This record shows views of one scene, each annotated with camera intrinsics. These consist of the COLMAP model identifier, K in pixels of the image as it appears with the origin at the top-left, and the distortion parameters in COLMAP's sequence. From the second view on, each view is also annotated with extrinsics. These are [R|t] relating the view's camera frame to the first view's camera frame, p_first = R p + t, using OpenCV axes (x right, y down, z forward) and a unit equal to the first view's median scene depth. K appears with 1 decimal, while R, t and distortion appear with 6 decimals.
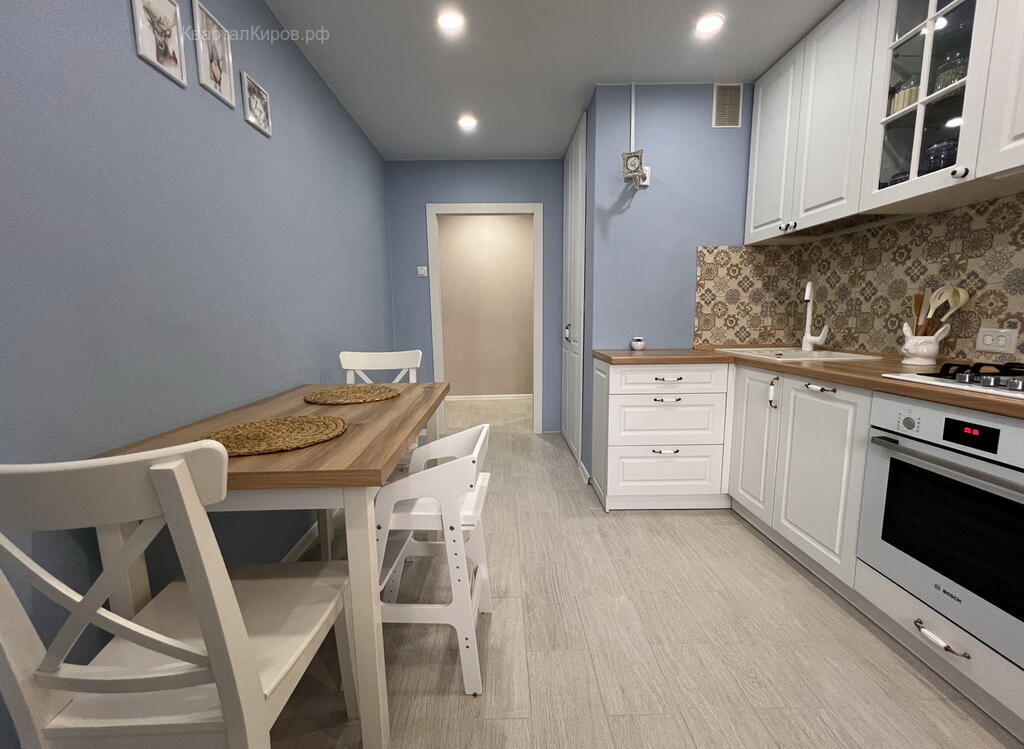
lens RADIAL K [[423.4, 0, 508.8], [0, 423.4, 376.1], [0, 0, 1]] dist [-0.000112, -0.000429]
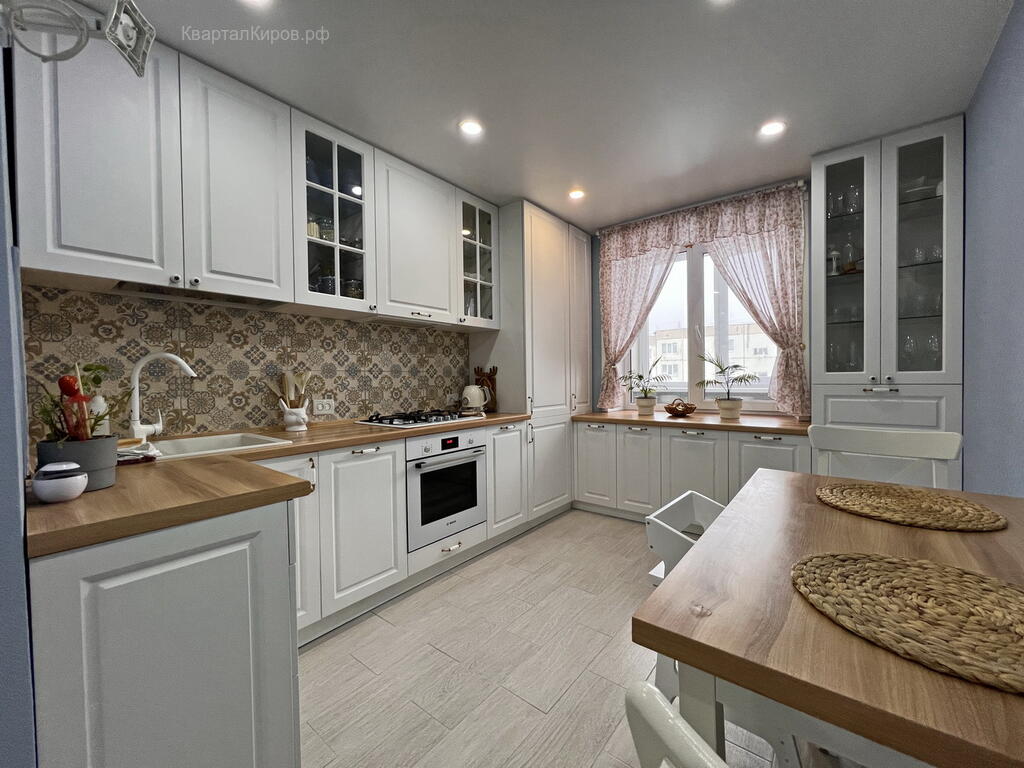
lens RADIAL K [[414.0, 0, 510.2], [0, 414.0, 385.9], [0, 0, 1]] dist [-0.001667, 0.000129]
pose [[-0.766646, 0.010563, 0.641984, -0.307853], [0.112258, 0.986669, 0.117823, -0.224008], [-0.632181, 0.162396, -0.757611, 1.449305]]
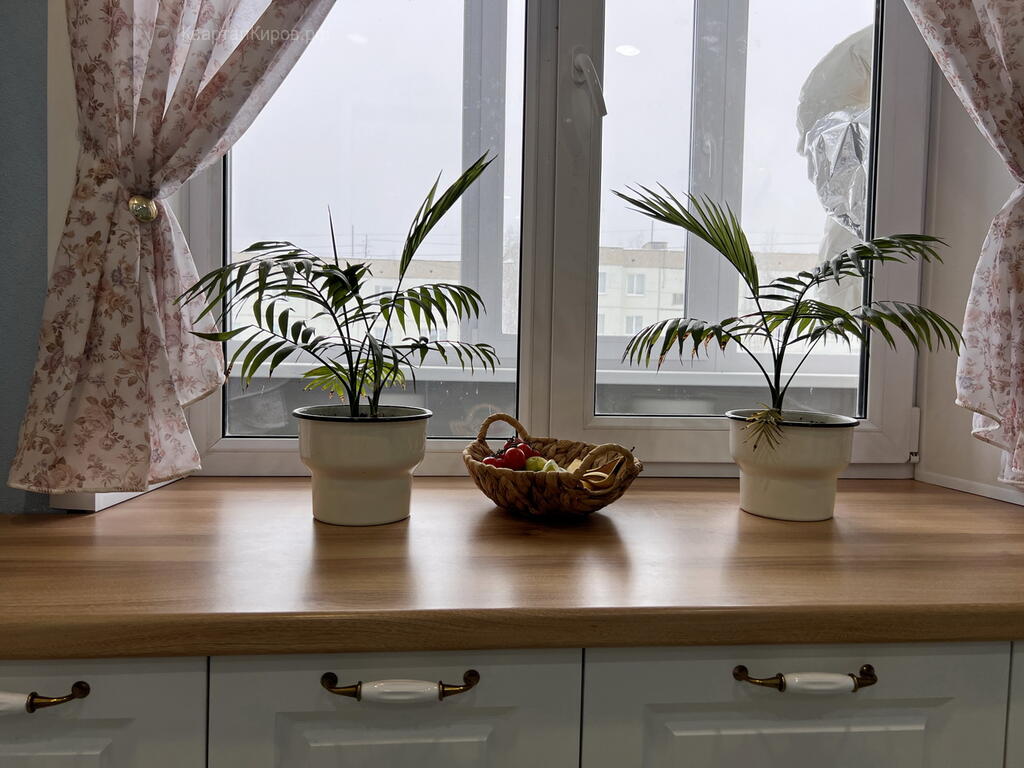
lens RADIAL K [[776.1, 0, 511.0], [0, 776.1, 386.7], [0, 0, 1]] dist [0.042322, -0.049817]
pose [[-0.995145, -0.008540, -0.098047, 0.369620], [-0.026210, 0.983249, 0.180373, -0.009167], [0.094864, 0.182067, -0.978699, 0.222567]]
